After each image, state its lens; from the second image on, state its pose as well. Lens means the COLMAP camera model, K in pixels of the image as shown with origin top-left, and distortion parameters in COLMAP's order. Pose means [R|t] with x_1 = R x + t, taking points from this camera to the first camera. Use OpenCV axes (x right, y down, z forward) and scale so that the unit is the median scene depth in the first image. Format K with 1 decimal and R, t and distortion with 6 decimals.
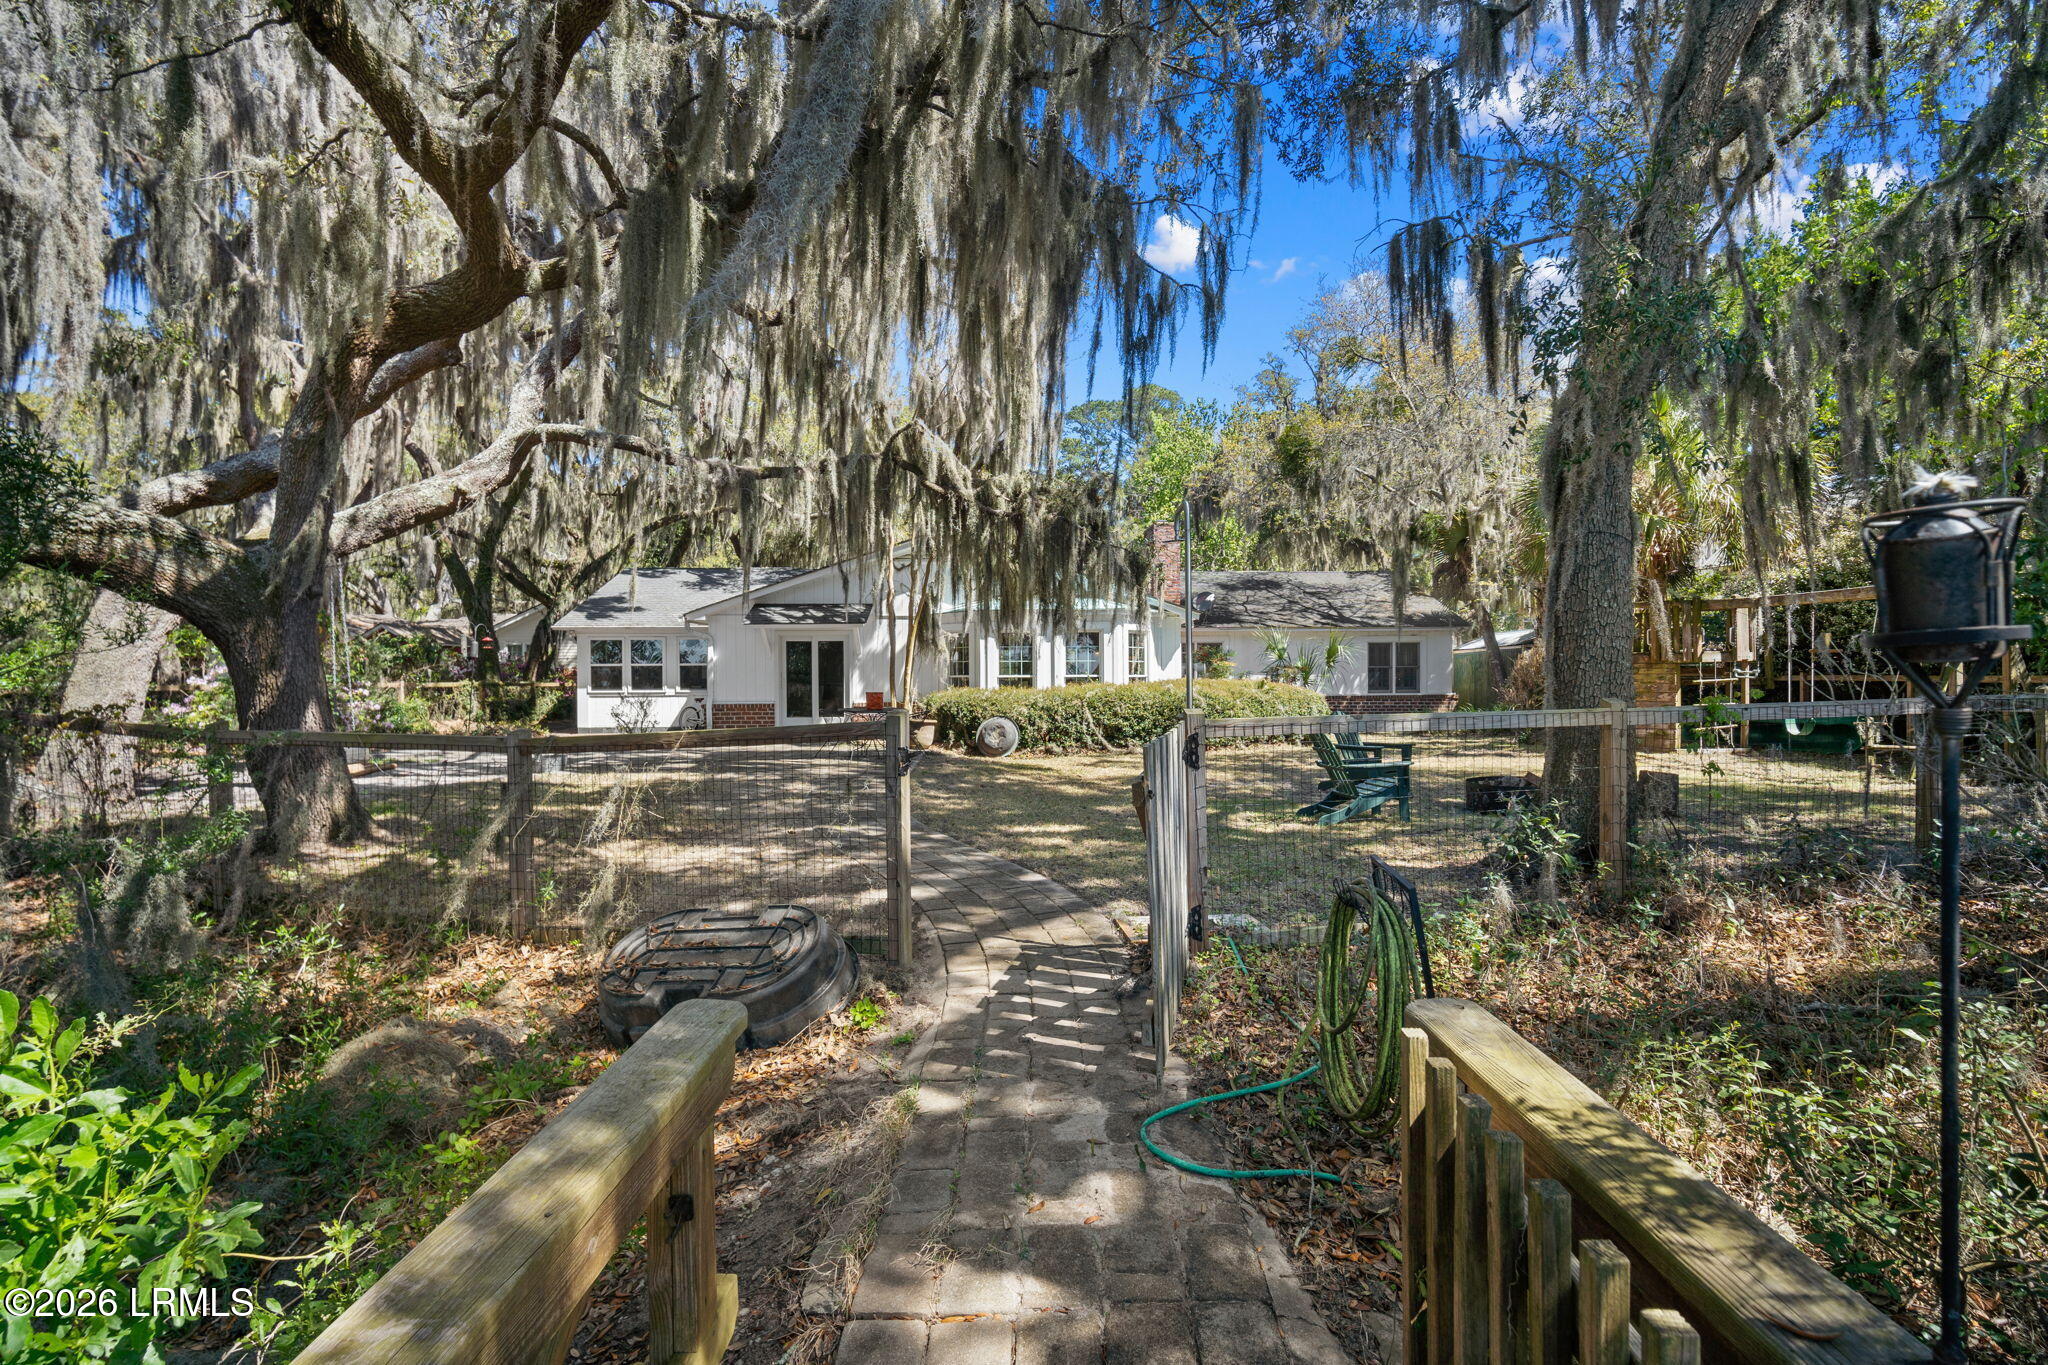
lens RADIAL K [[903.9, 0, 1024.0], [0, 903.9, 682.5], [0, 0, 1]] dist [0.000070, 0.000188]
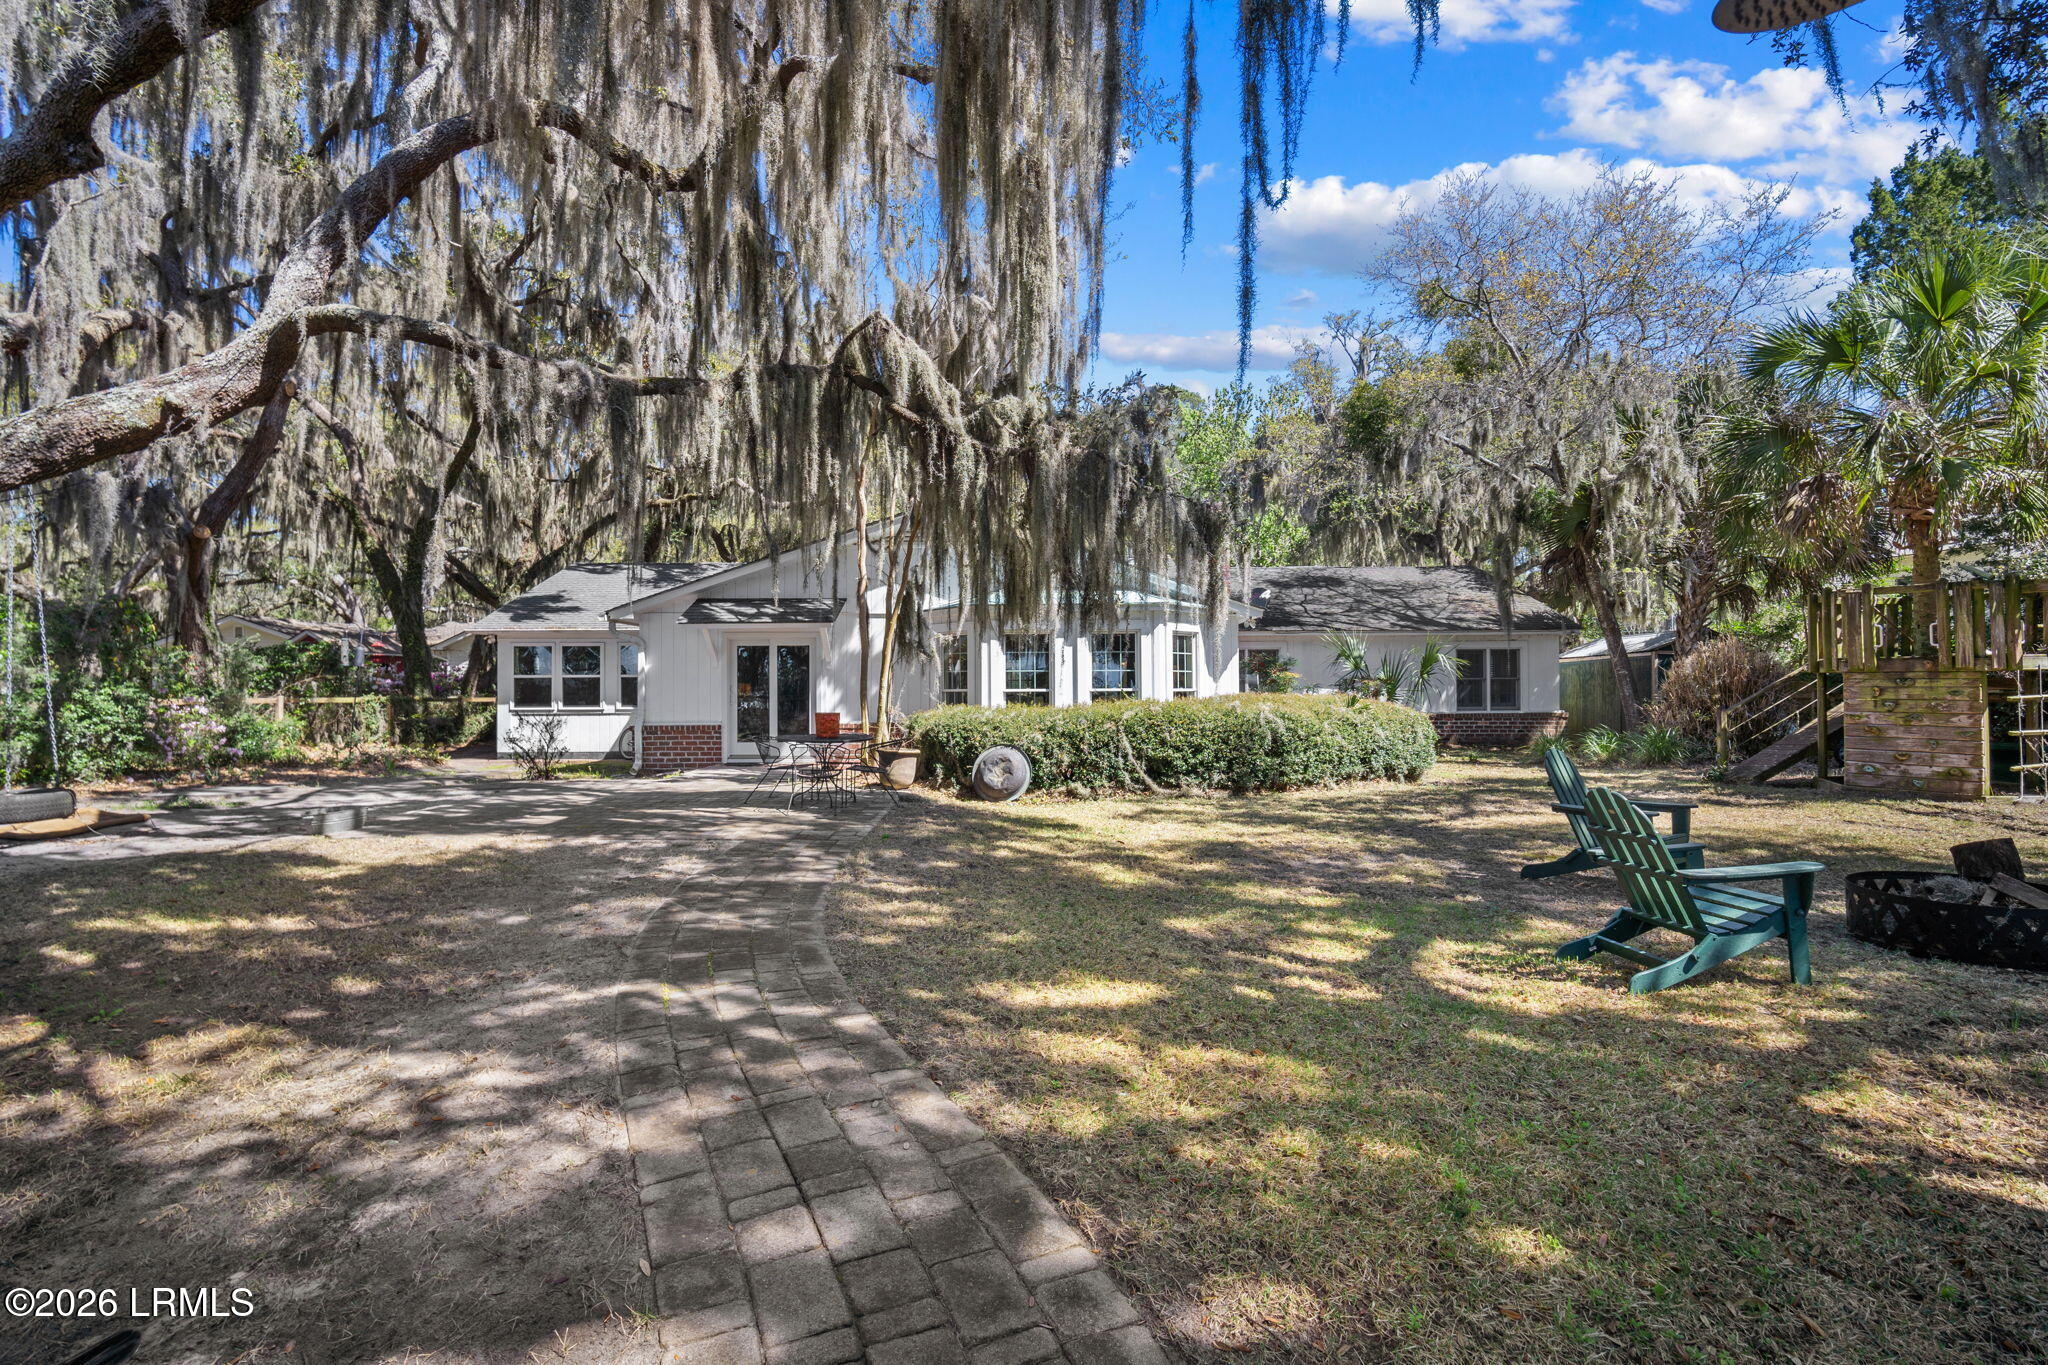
lens RADIAL K [[912.7, 0, 1022.3], [0, 912.7, 677.9], [0, 0, 1]] dist [-0.004988, 0.000409]
pose [[0.999834, -0.000048, -0.018240, 0.000947], [-0.000315, 0.999801, -0.019941, -0.002101], [0.018237, 0.019943, 0.999635, 0.239063]]
